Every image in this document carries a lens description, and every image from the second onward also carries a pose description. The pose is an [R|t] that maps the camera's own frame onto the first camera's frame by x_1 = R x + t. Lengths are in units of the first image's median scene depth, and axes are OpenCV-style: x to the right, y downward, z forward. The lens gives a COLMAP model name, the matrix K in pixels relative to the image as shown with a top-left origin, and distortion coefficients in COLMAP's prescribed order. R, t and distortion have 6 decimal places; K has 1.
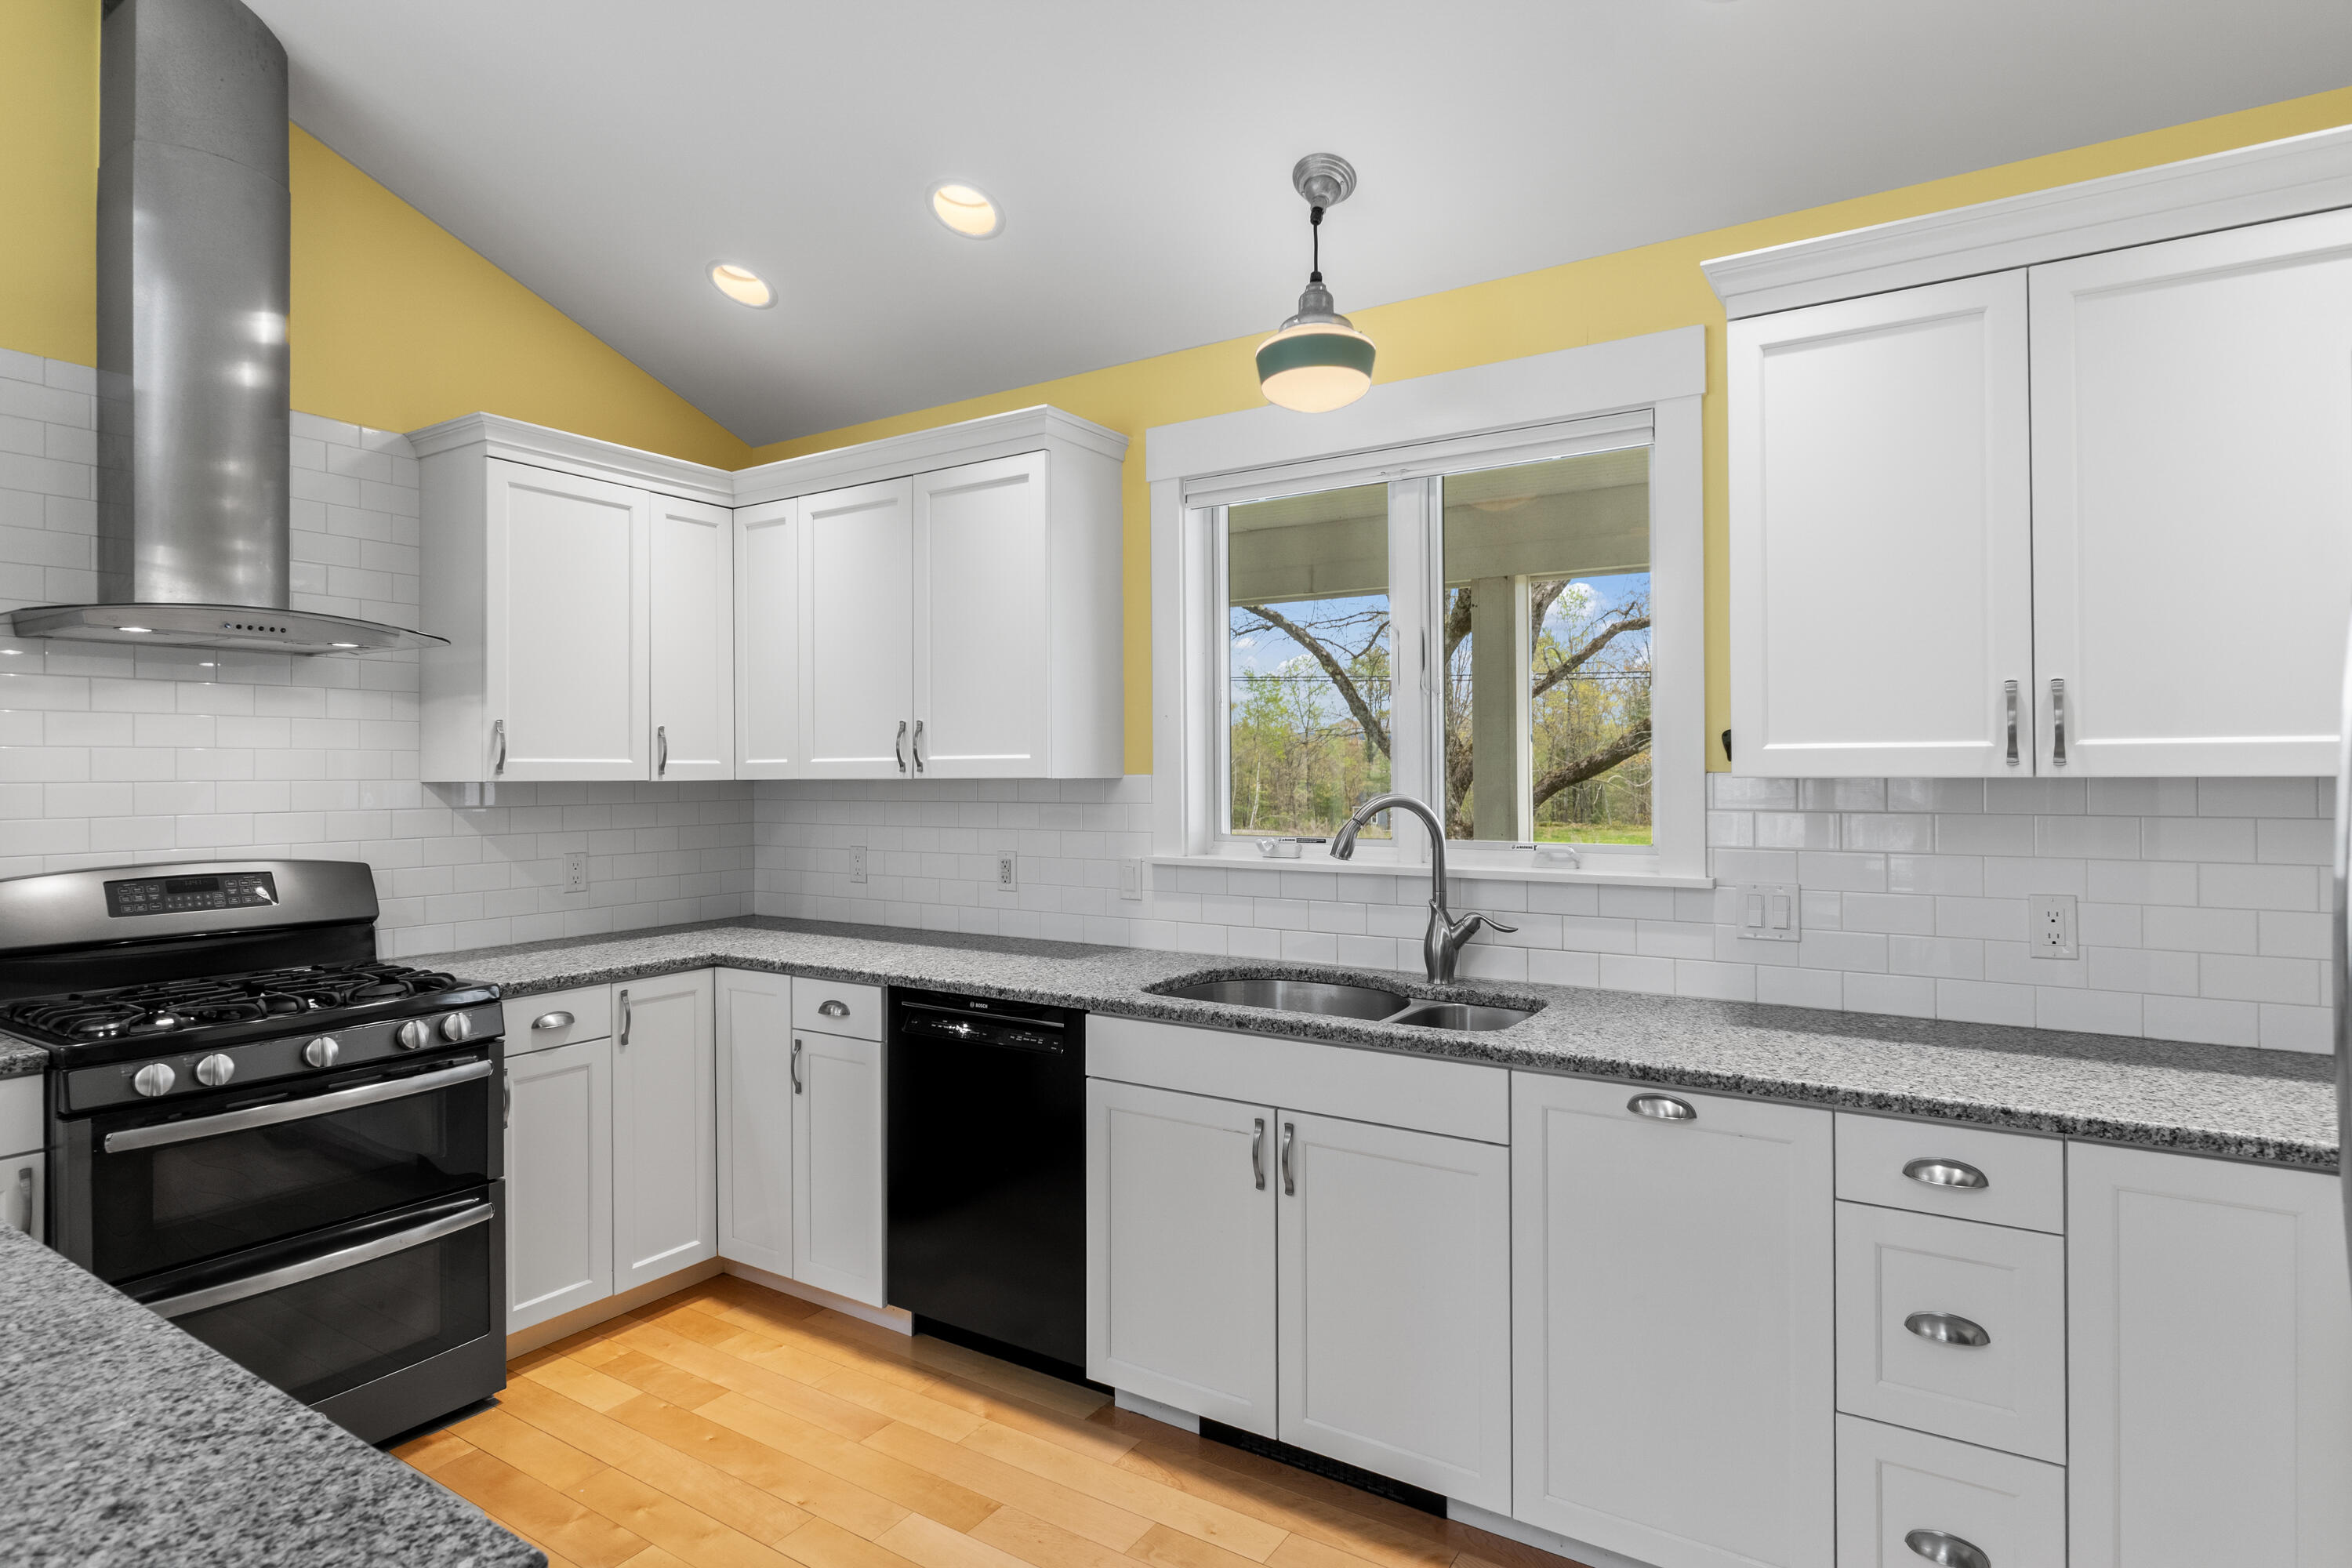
lens RADIAL K [[1271.6, 0, 1174.6], [0, 1271.6, 760.2], [0, 0, 1]] dist [-0.008989, -0.000844]
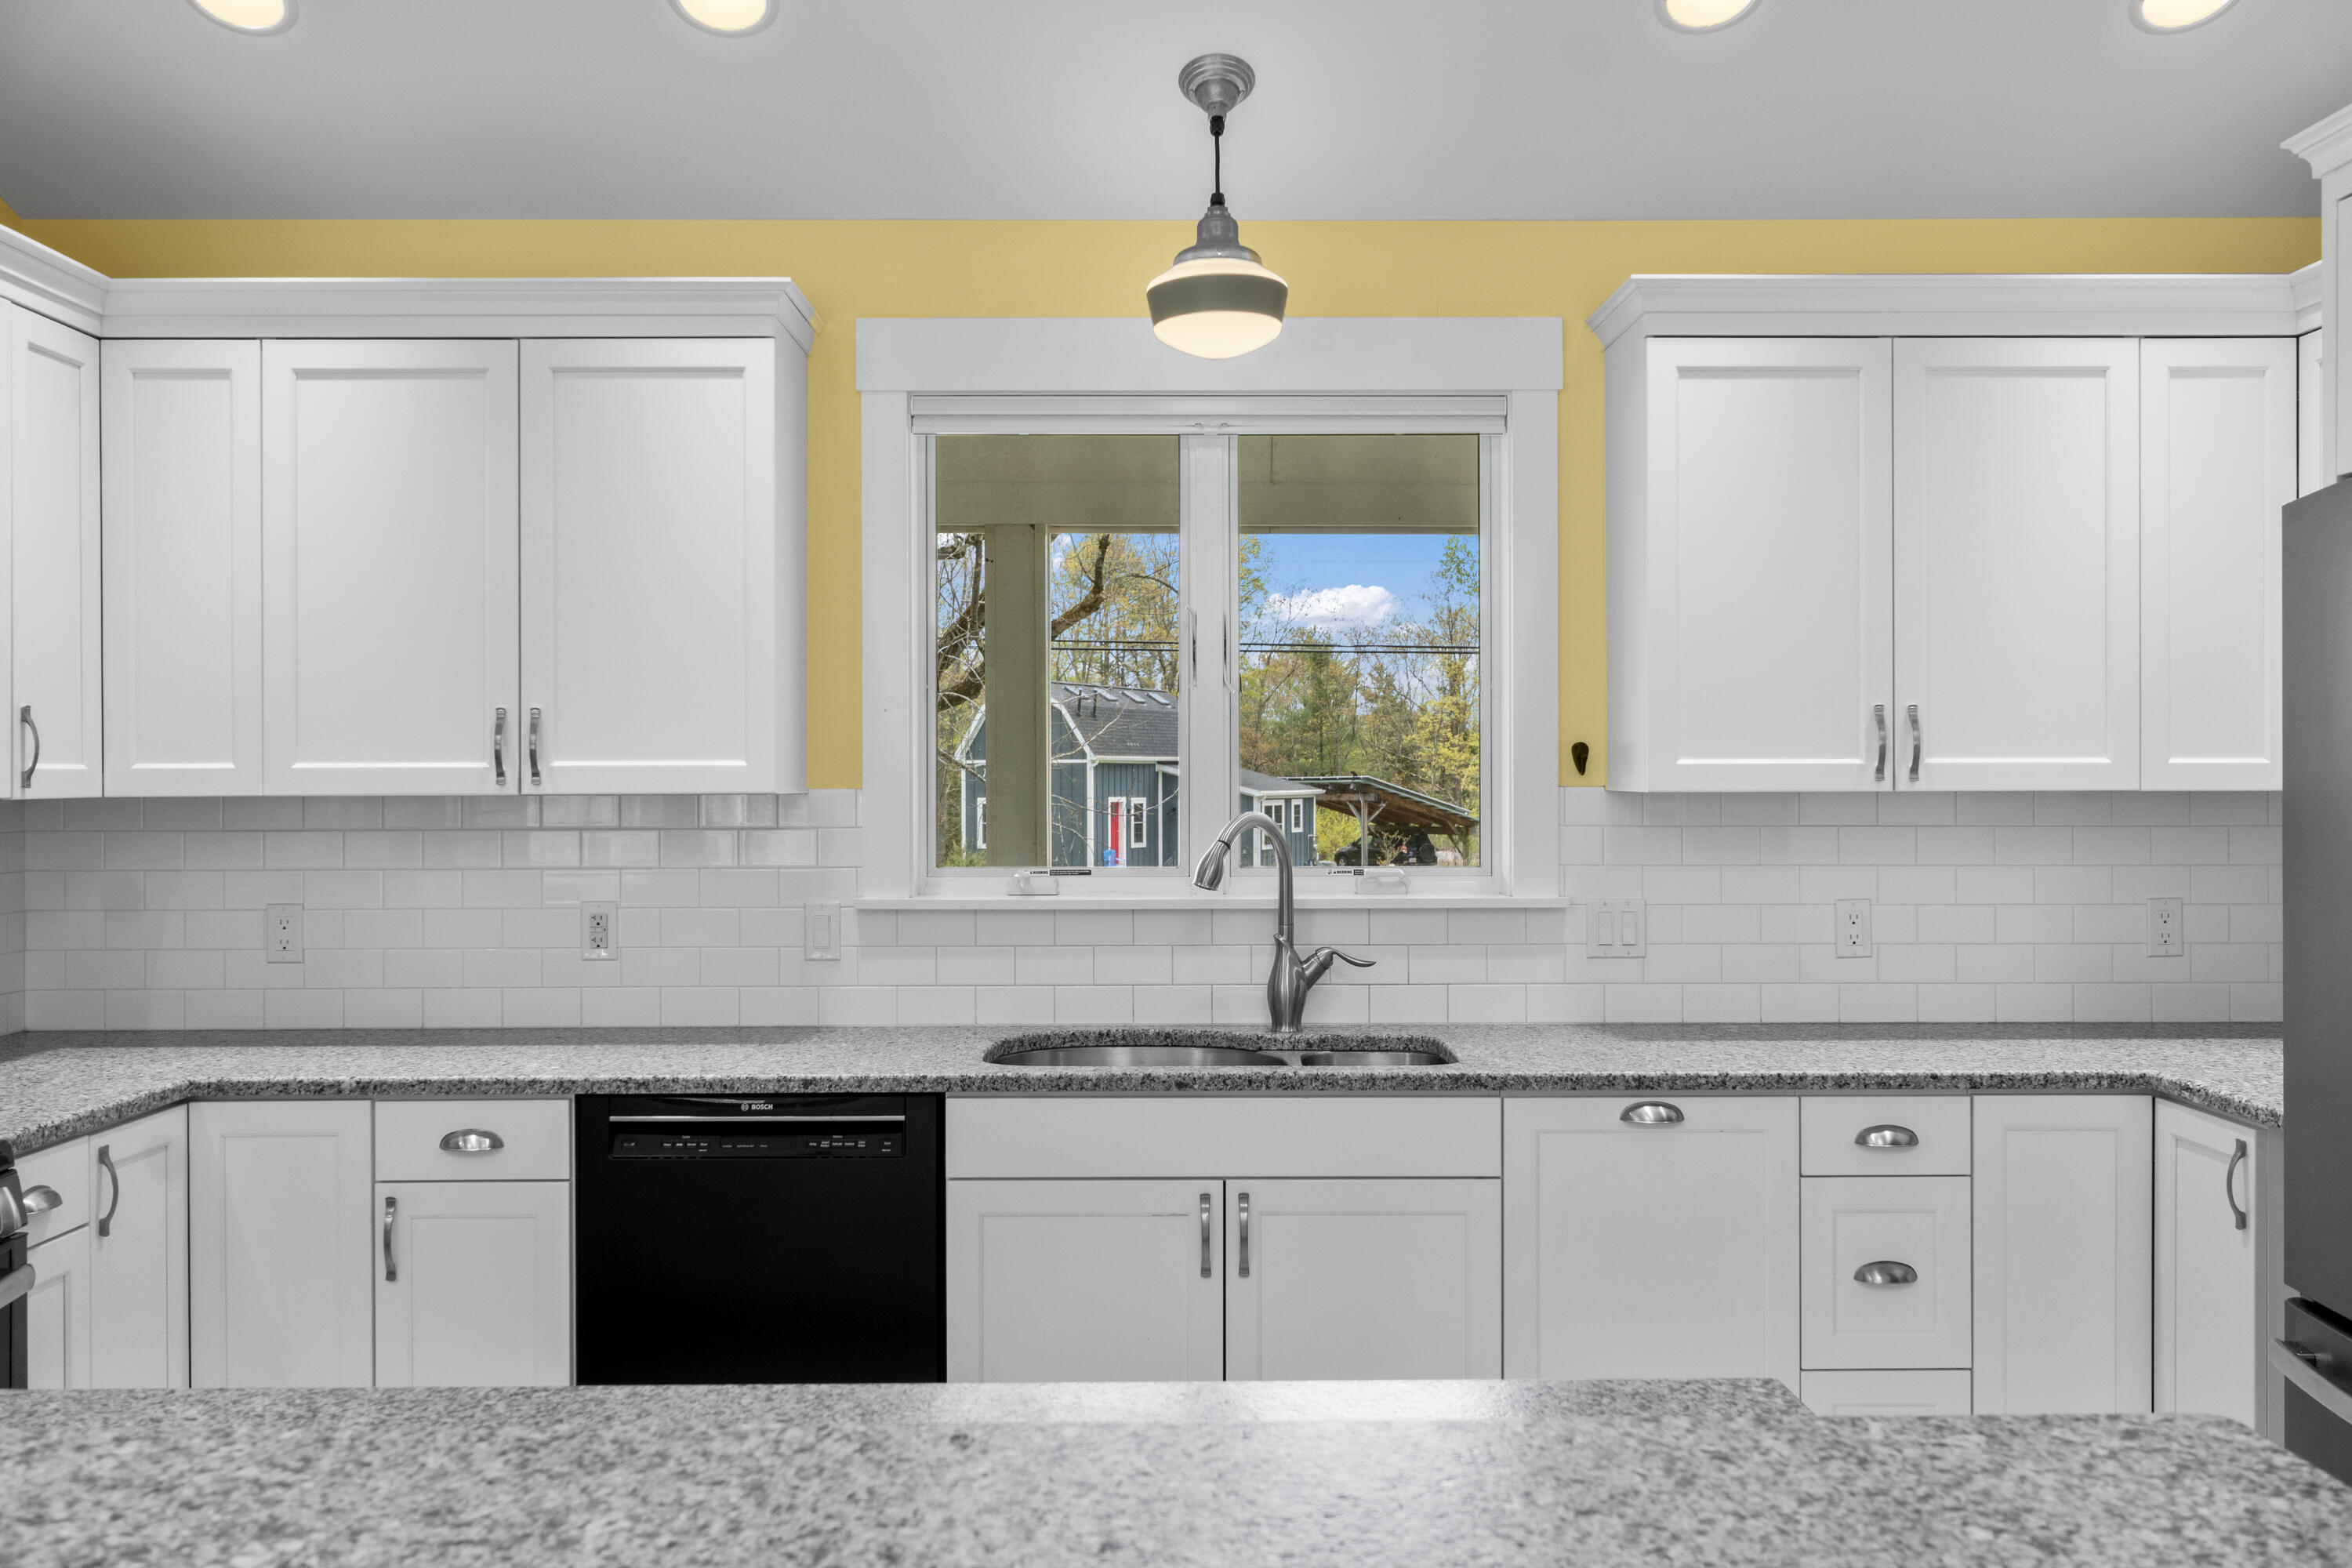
lens RADIAL K [[2091.1, 0, 1176.4], [0, 2091.1, 789.3], [0, 0, 1]] dist [-0.009752, -0.003965]
pose [[0.818732, 0.000788, 0.574175, -0.707299], [-0.006987, 0.999939, 0.008591, -0.000166], [-0.574133, -0.011045, 0.818688, -0.122529]]
